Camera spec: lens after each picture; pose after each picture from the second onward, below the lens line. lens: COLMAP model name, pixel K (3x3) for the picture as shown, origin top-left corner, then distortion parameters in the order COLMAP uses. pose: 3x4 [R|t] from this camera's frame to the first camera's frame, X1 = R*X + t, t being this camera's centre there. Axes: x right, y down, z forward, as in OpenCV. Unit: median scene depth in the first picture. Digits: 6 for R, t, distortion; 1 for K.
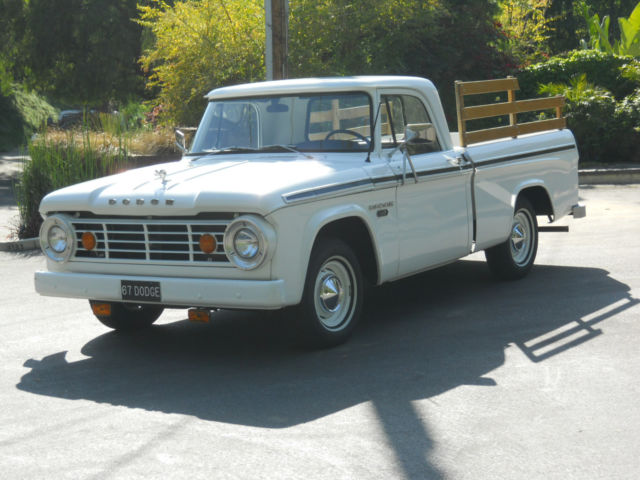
lens RADIAL K [[1199.4, 0, 320.0], [0, 1199.4, 240.0], [0, 0, 1]] dist [0.029894, 0.274721]
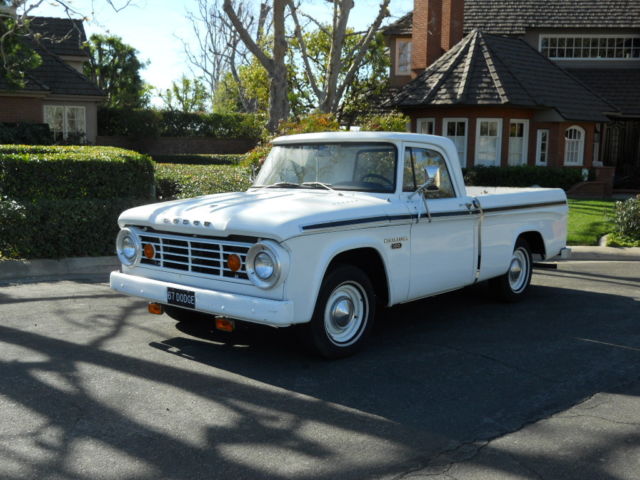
lens RADIAL K [[692.3, 0, 340.7], [0, 692.3, 239.9], [0, 0, 1]] dist [-0.012471, -0.003857]
pose [[0.992171, 0.073228, -0.101162, 0.066986], [-0.074229, 0.997222, -0.006159, -0.020245], [0.100430, 0.013619, 0.994851, 0.325558]]
